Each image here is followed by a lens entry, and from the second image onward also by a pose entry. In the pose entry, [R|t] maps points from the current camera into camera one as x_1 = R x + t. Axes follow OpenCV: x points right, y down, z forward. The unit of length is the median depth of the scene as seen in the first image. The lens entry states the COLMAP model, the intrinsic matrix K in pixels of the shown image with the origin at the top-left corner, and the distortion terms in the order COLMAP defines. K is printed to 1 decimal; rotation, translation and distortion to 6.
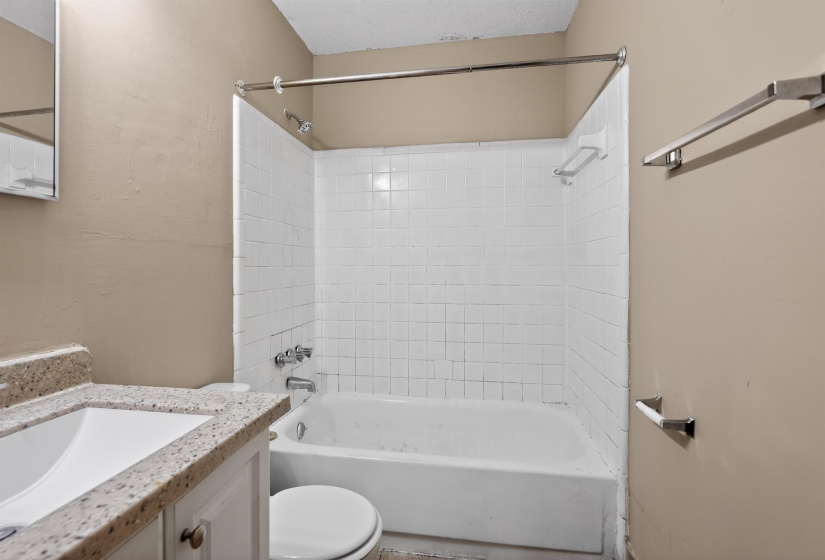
lens RADIAL K [[375.0, 0, 410.1], [0, 375.0, 276.2], [0, 0, 1]] dist [-0.014623, 0.001059]
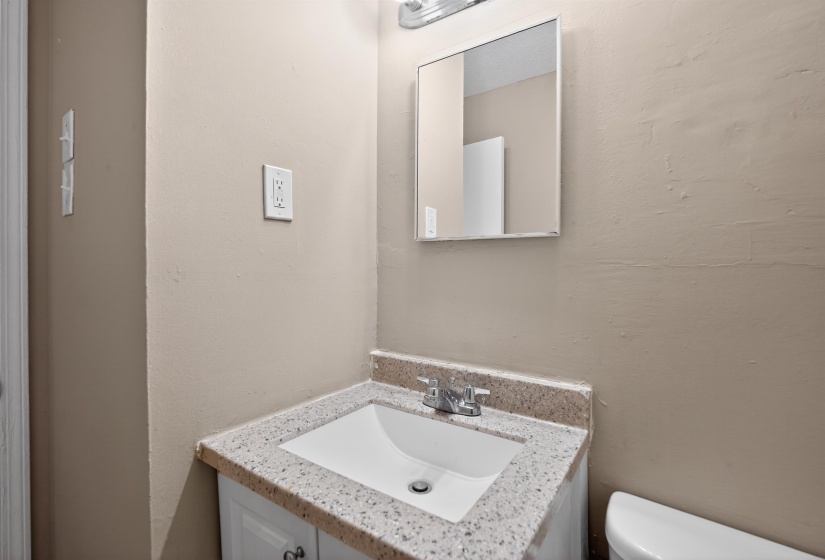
lens RADIAL K [[375.0, 0, 410.1], [0, 375.0, 276.2], [0, 0, 1]] dist [-0.014623, 0.001059]
pose [[-0.431638, 0.009676, -0.901995, 0.166865], [-0.029424, 0.999259, 0.024800, -0.119246], [0.901567, 0.037245, -0.431034, 1.215510]]
